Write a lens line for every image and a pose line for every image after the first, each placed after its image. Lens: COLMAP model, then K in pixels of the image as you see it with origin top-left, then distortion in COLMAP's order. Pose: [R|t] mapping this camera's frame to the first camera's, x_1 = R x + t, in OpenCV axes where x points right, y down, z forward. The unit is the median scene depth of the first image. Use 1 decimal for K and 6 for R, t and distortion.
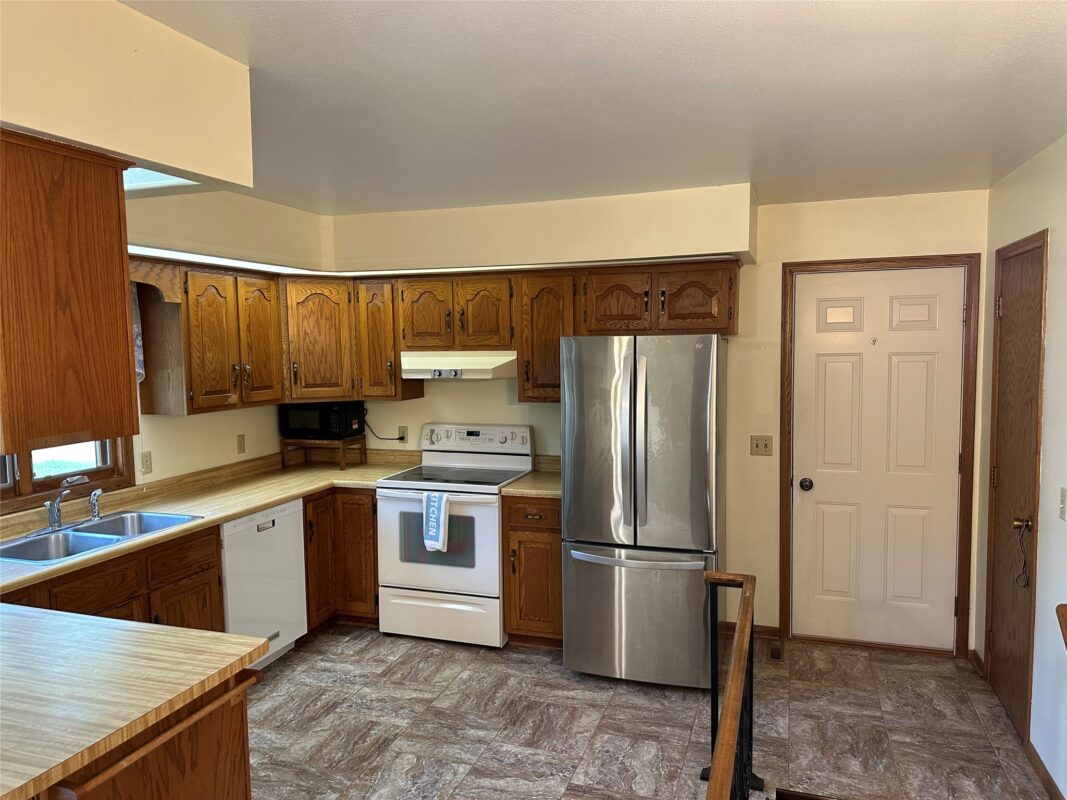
lens RADIAL K [[751.8, 0, 526.6], [0, 751.8, 405.4], [0, 0, 1]] dist [0.068192, -0.077439]
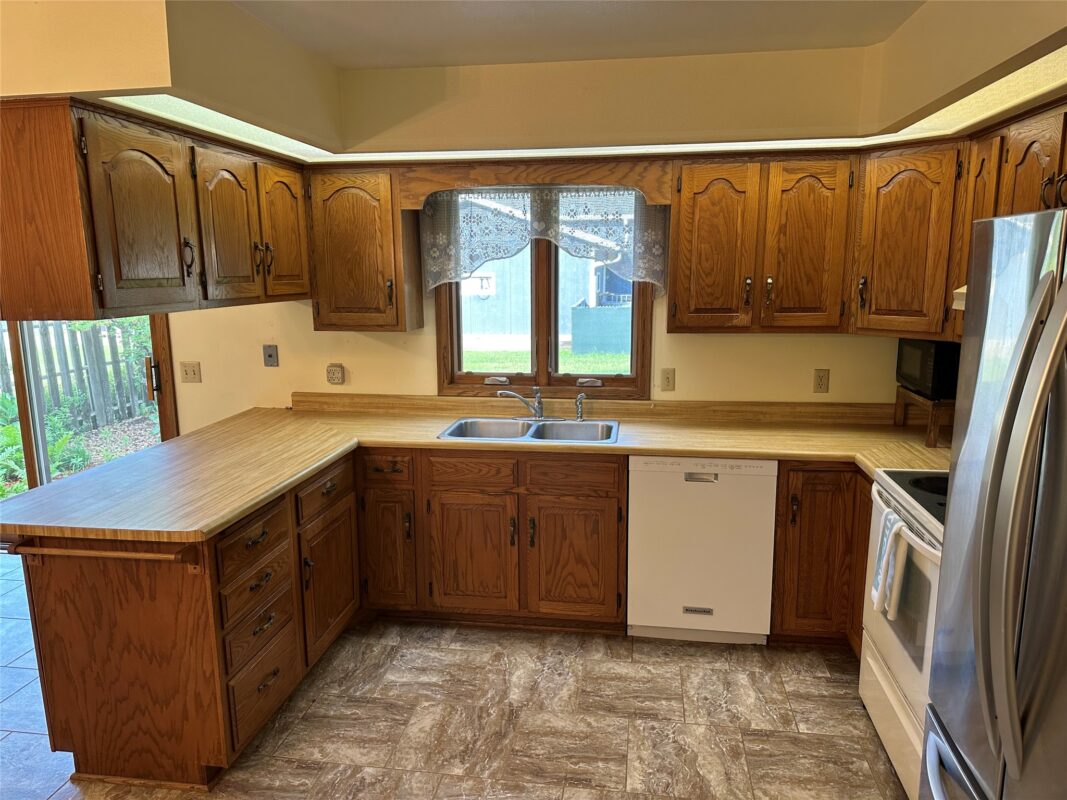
lens RADIAL K [[751.8, 0, 534.1], [0, 751.8, 404.2], [0, 0, 1]] dist [0.068192, -0.077439]
pose [[0.187532, 0.185436, -0.964596, 0.375012], [-0.078073, 0.981725, 0.173551, -0.043752], [0.979151, 0.042762, 0.198582, 0.631034]]
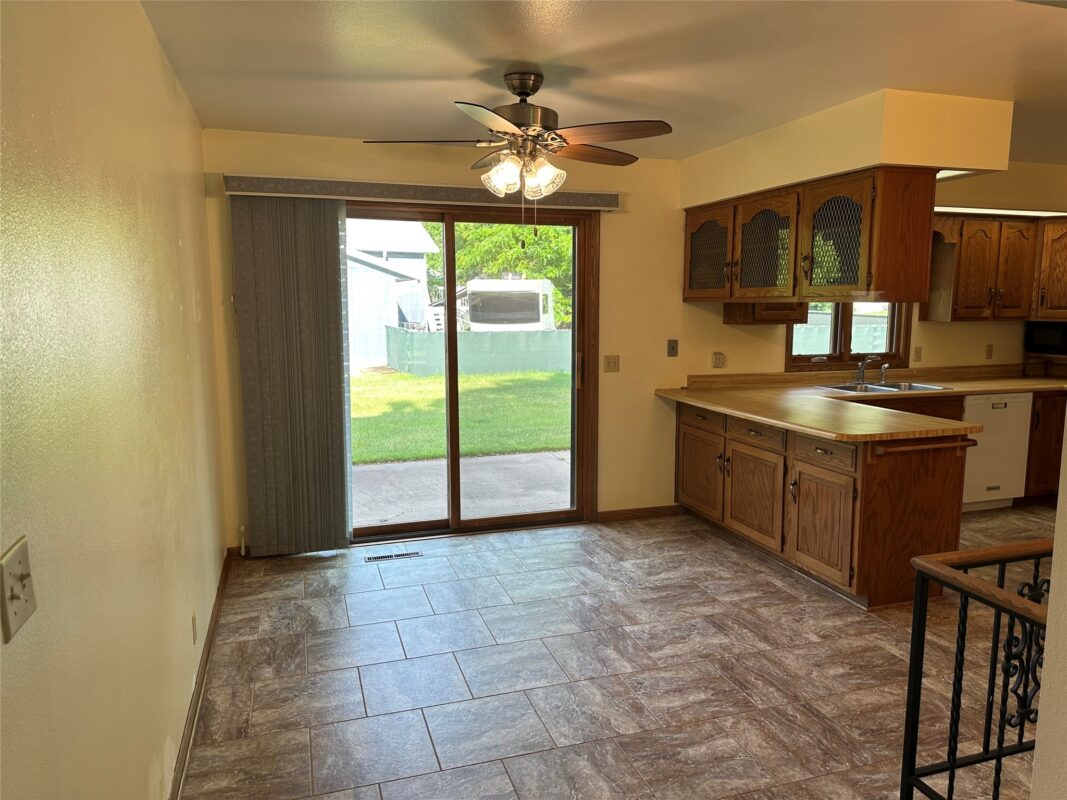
lens RADIAL K [[751.8, 0, 546.5], [0, 751.8, 408.1], [0, 0, 1]] dist [0.068192, -0.077439]
pose [[0.614947, 0.126045, -0.778430, 0.214669], [-0.075341, 0.992018, 0.101112, 0.081710], [0.784961, -0.003530, 0.619535, -0.468889]]
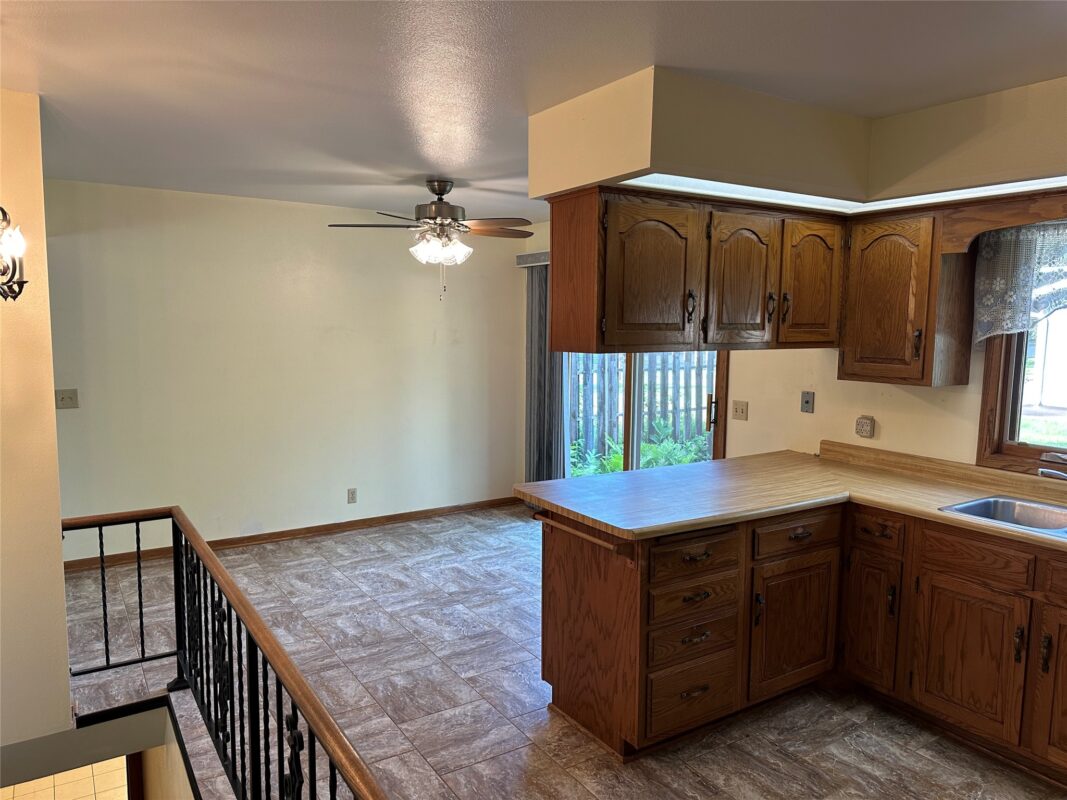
lens RADIAL K [[751.8, 0, 537.2], [0, 751.8, 403.1], [0, 0, 1]] dist [0.068192, -0.077439]
pose [[-0.614136, 0.091989, -0.783821, 0.364730], [-0.069587, 0.983004, 0.169887, -0.053304], [0.786127, 0.158877, -0.597296, 0.811427]]
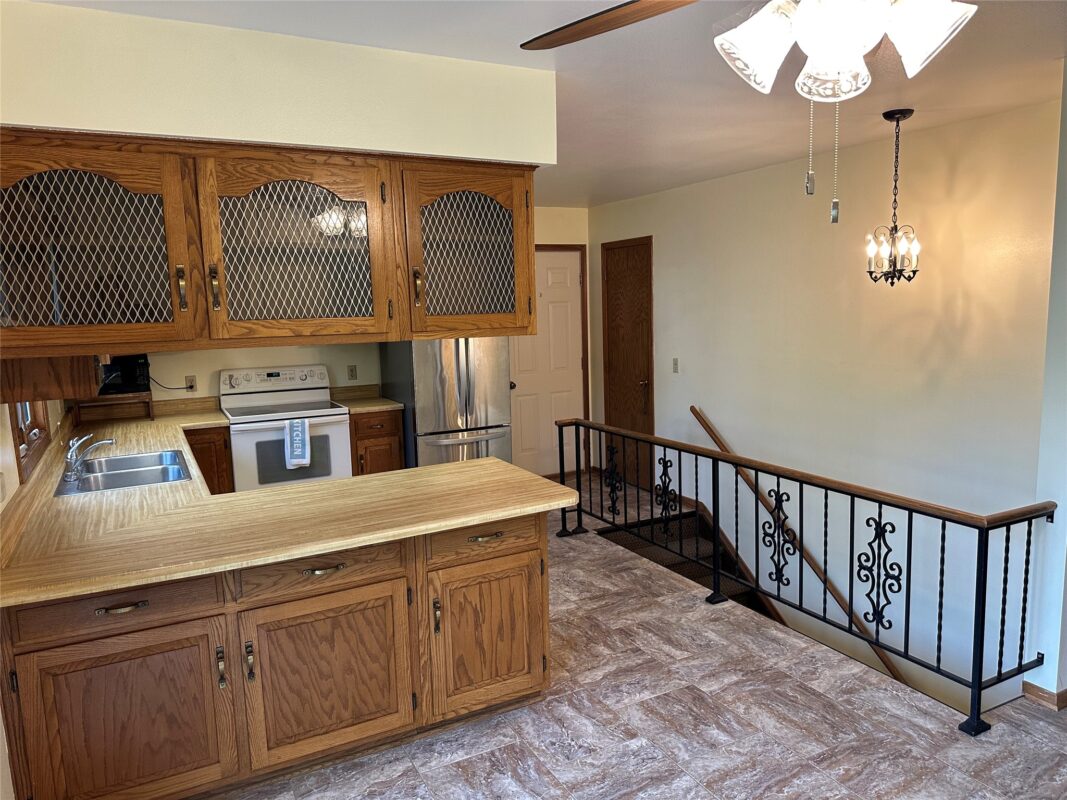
lens RADIAL K [[751.8, 0, 541.6], [0, 751.8, 403.2], [0, 0, 1]] dist [0.068192, -0.077439]
pose [[0.677599, -0.104113, 0.728025, -0.757996], [0.079013, 0.994505, 0.068681, 0.038753], [-0.731175, 0.010985, 0.682102, -0.121667]]
